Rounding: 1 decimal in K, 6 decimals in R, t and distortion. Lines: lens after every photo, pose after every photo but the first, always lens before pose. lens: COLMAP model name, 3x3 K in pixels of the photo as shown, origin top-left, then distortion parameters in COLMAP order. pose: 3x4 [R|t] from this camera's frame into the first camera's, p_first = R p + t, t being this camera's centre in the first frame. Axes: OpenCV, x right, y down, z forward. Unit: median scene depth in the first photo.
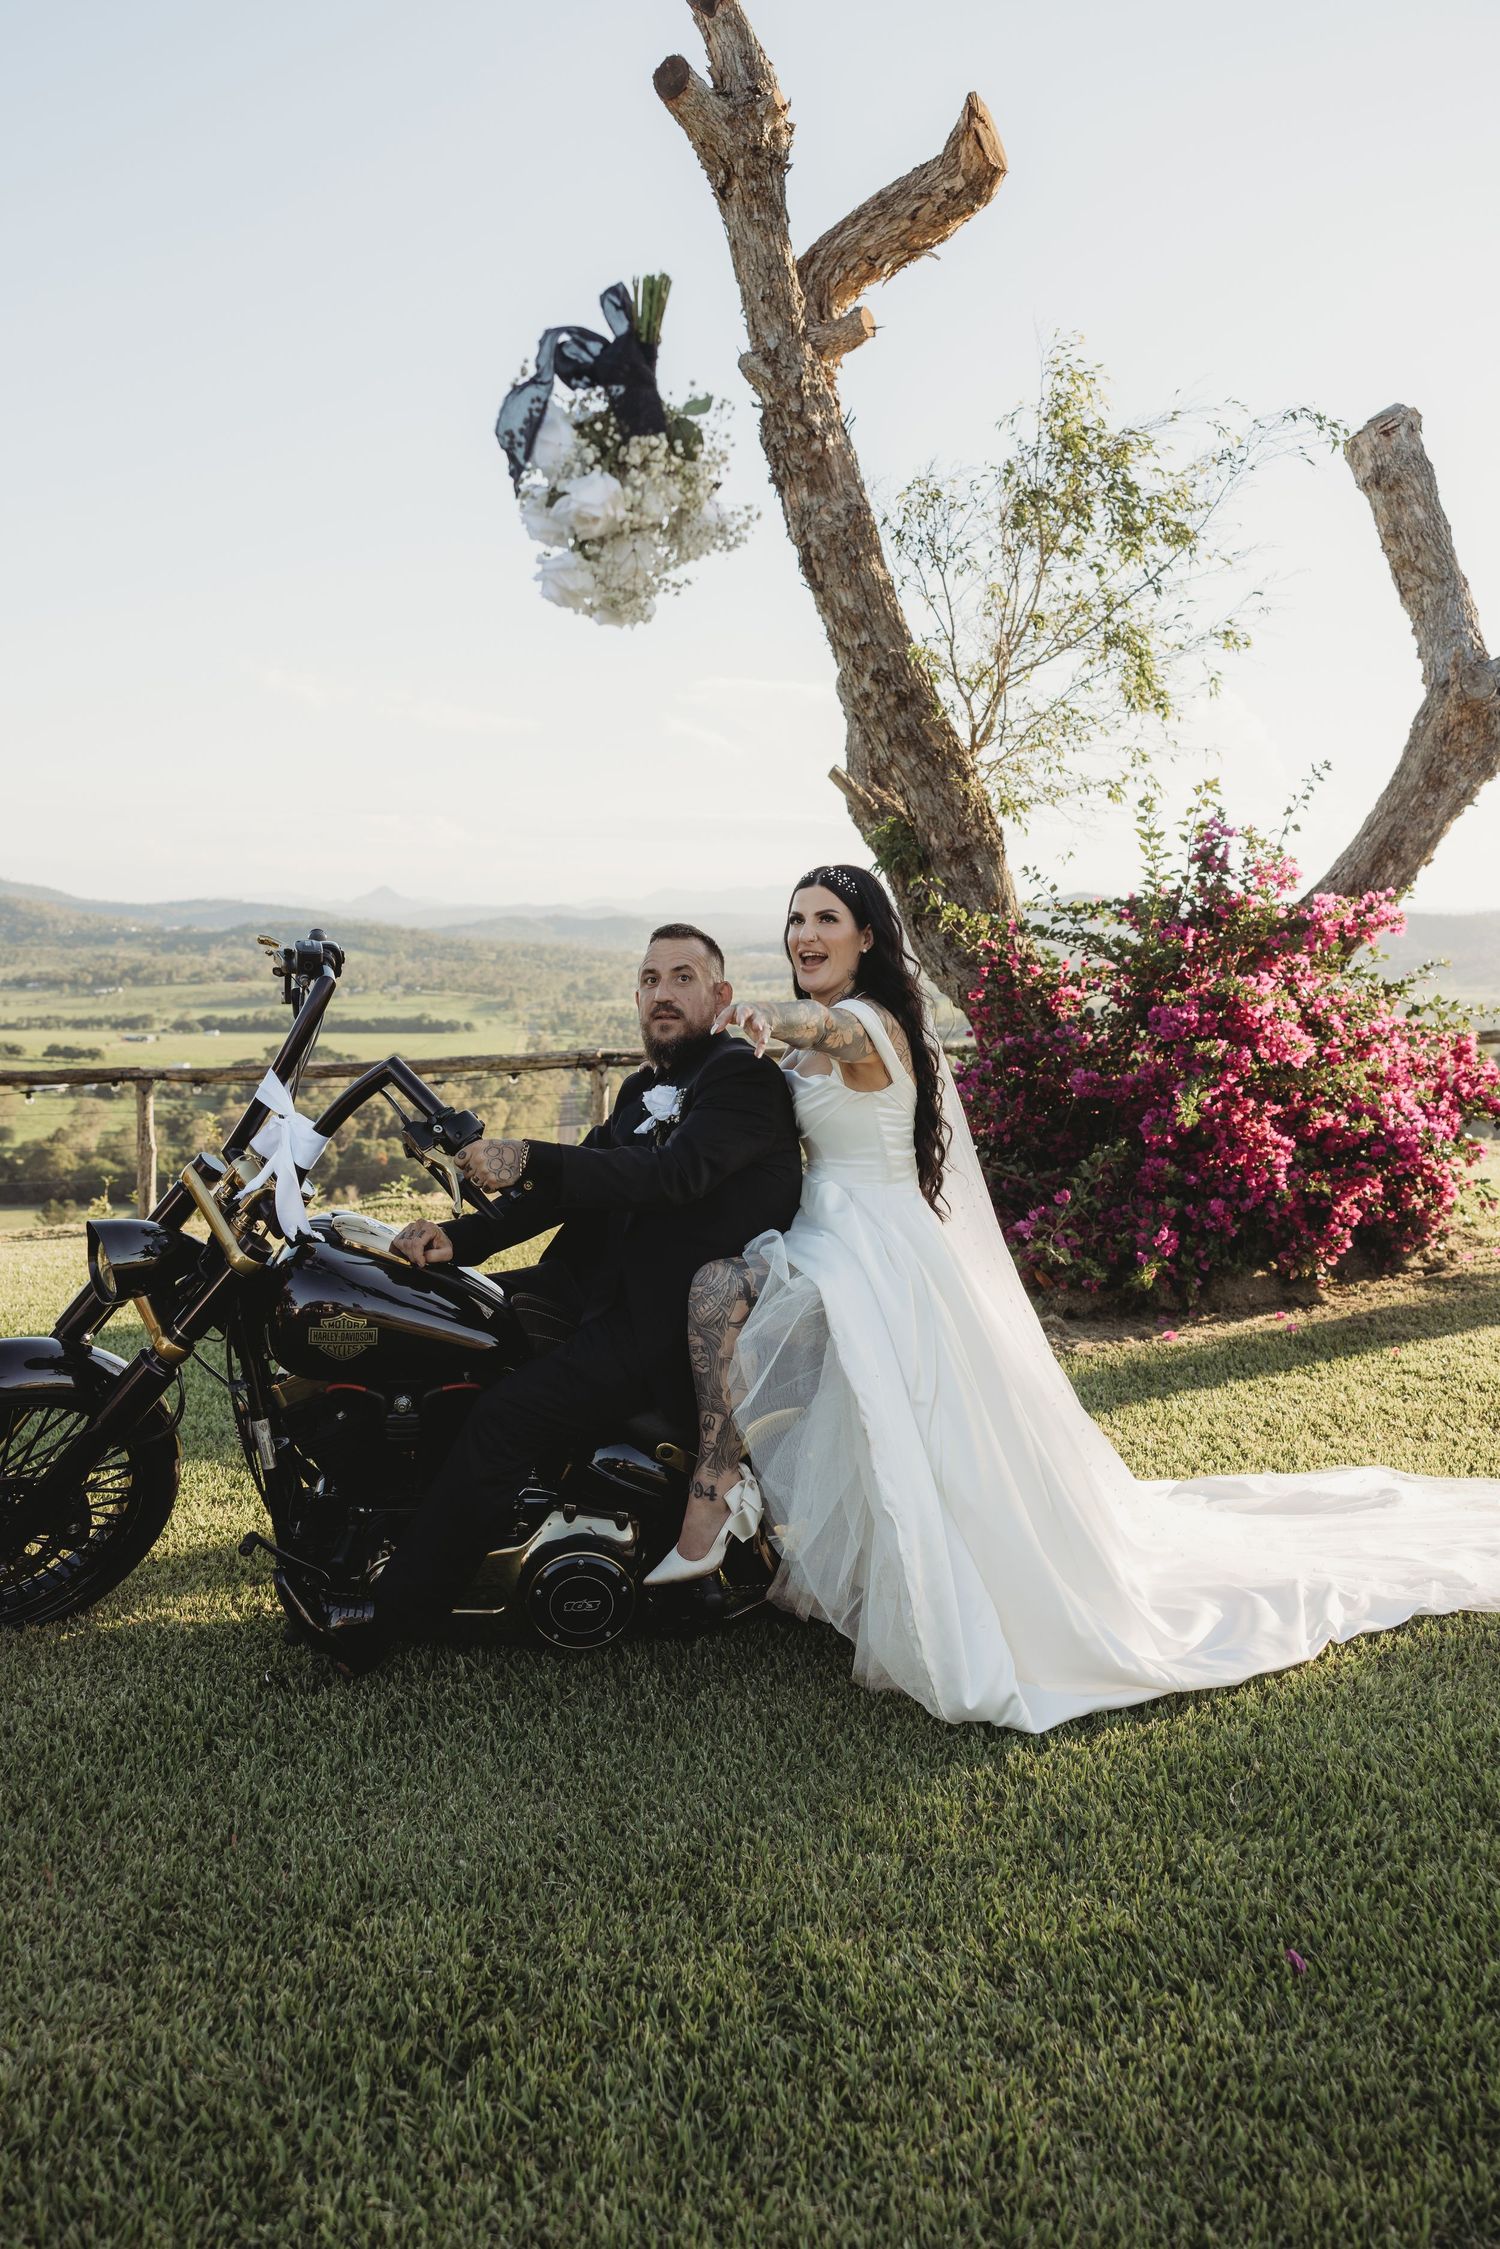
lens RADIAL K [[1794.8, 0, 703.7], [0, 1794.8, 1131.1], [0, 0, 1]] dist [-0.001365, 0.024585]
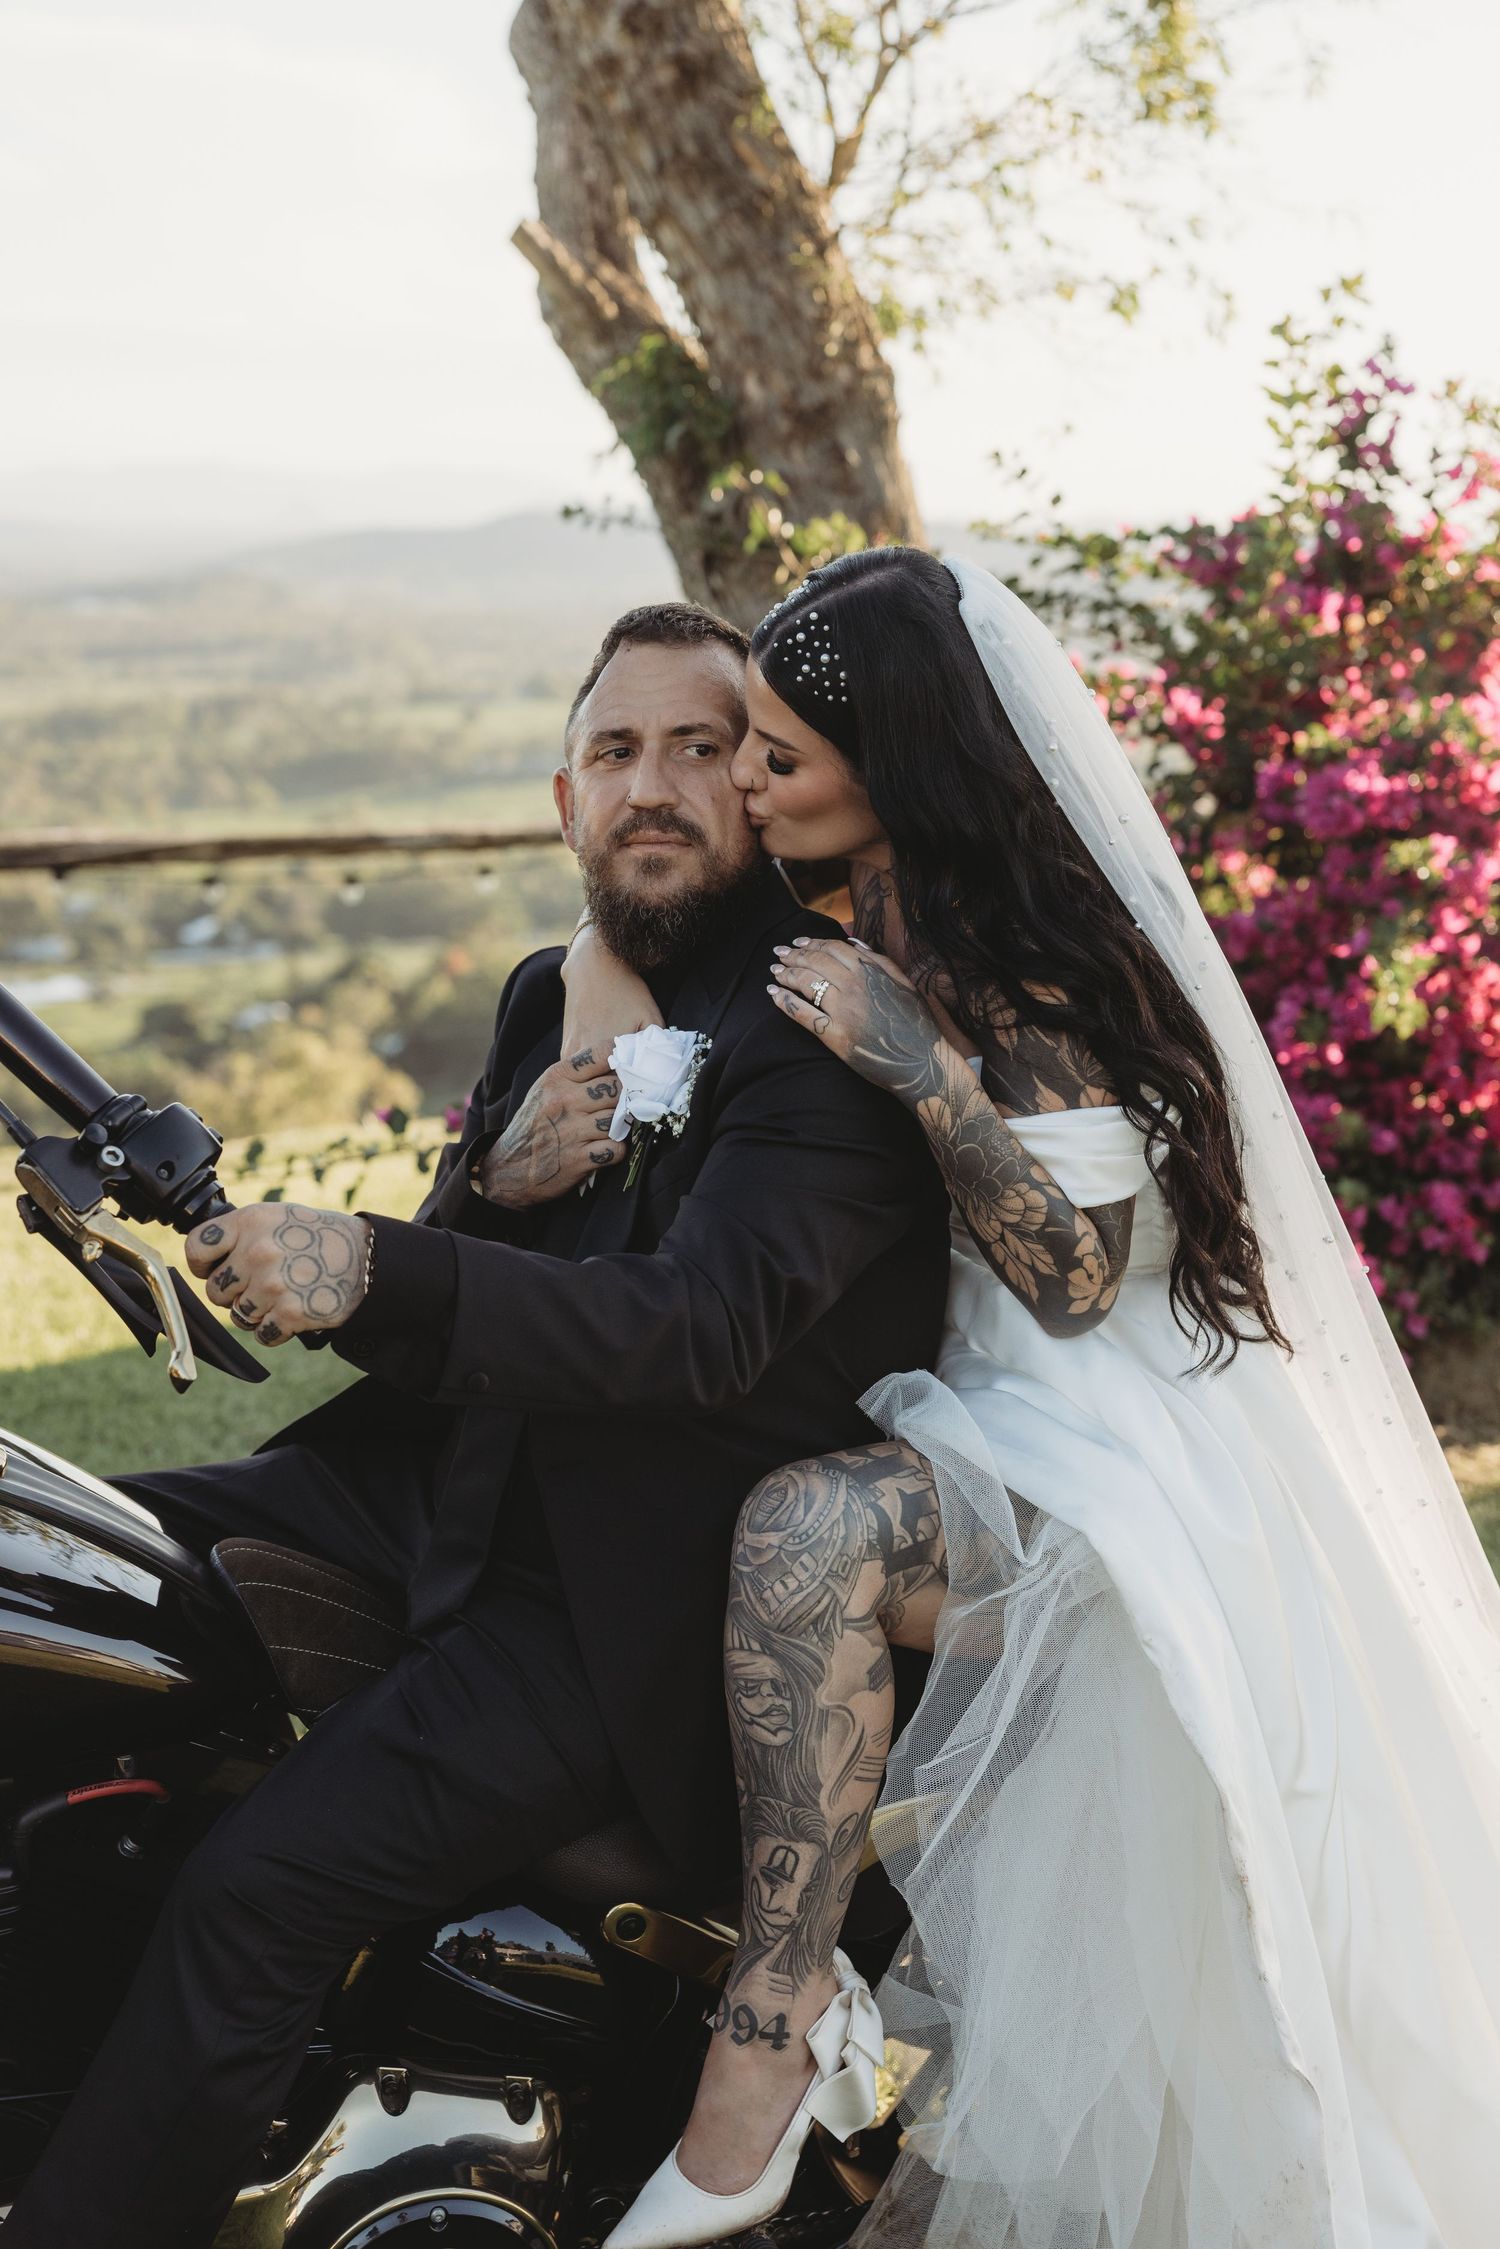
lens RADIAL K [[3683.0, 0, 734.1], [0, 3683.0, 1126.6], [0, 0, 1]] dist [0.006741, 0.000000]
pose [[0.980179, -0.017728, 0.197319, -0.071004], [0.009469, 0.999042, 0.042722, -0.016423], [-0.197887, -0.040007, 0.979408, 0.083329]]
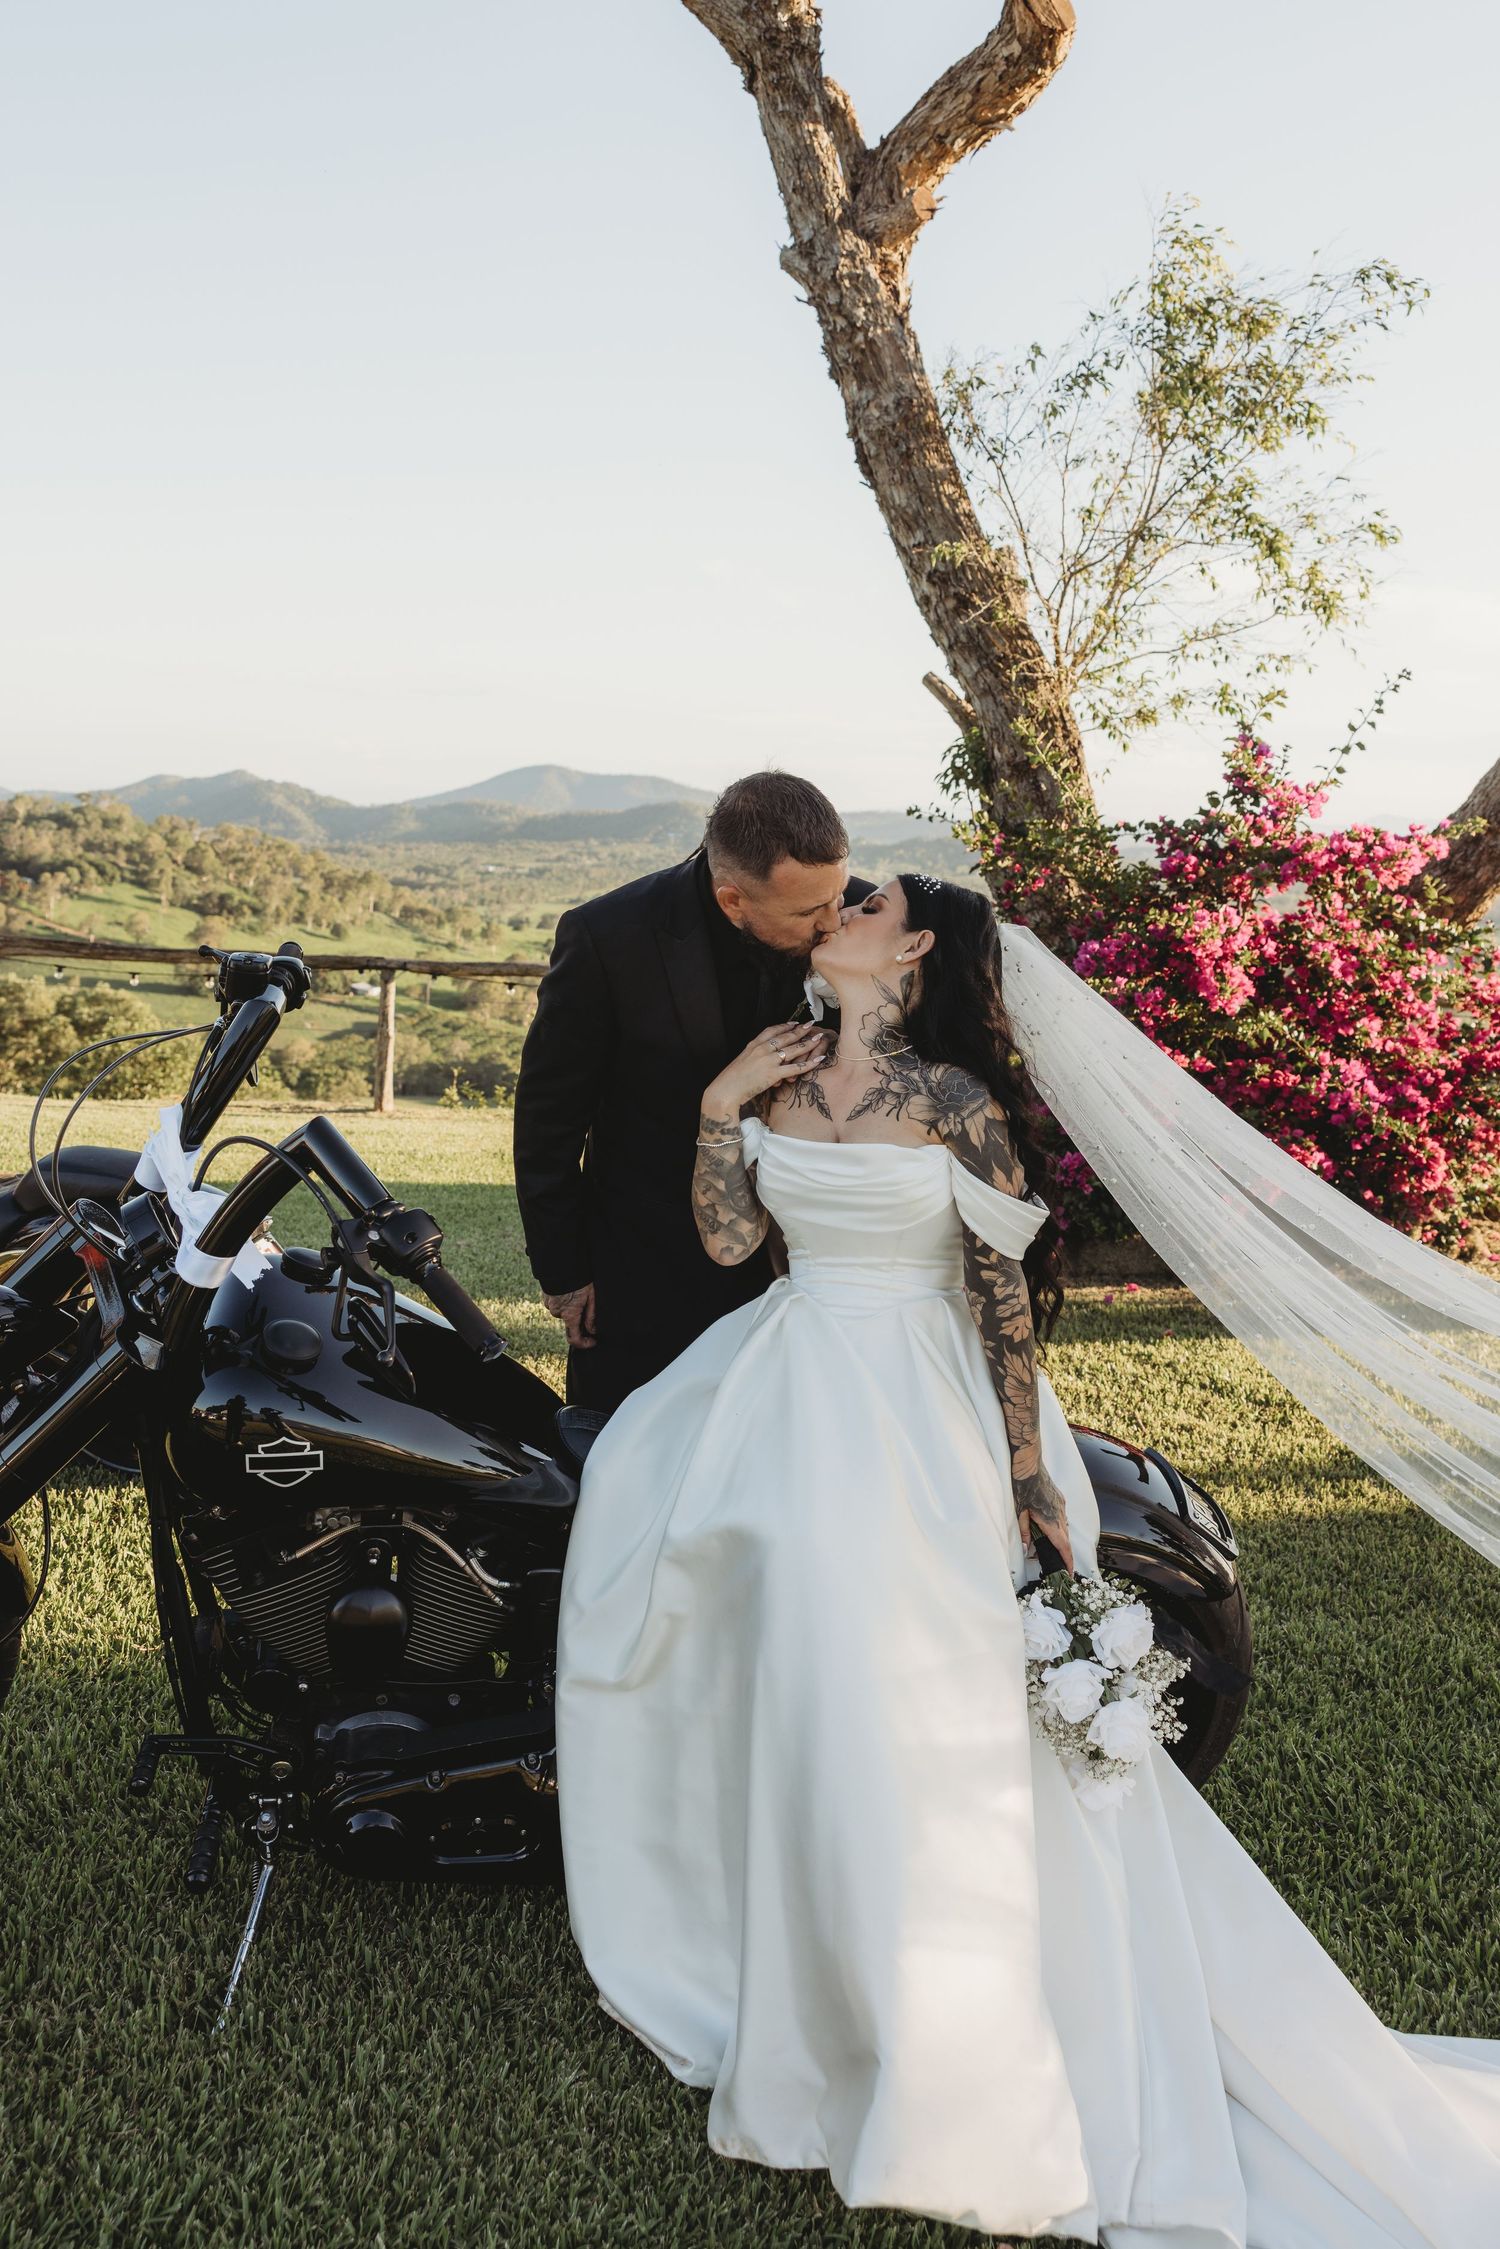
lens RADIAL K [[1922.9, 0, 728.9], [0, 1922.9, 1057.2], [0, 0, 1]] dist [0.005476, 0.009620]
pose [[0.936152, 0.075445, -0.343404, 0.379615], [-0.077106, 0.996984, 0.008836, -0.003131], [0.343035, 0.018207, 0.939146, 0.019298]]
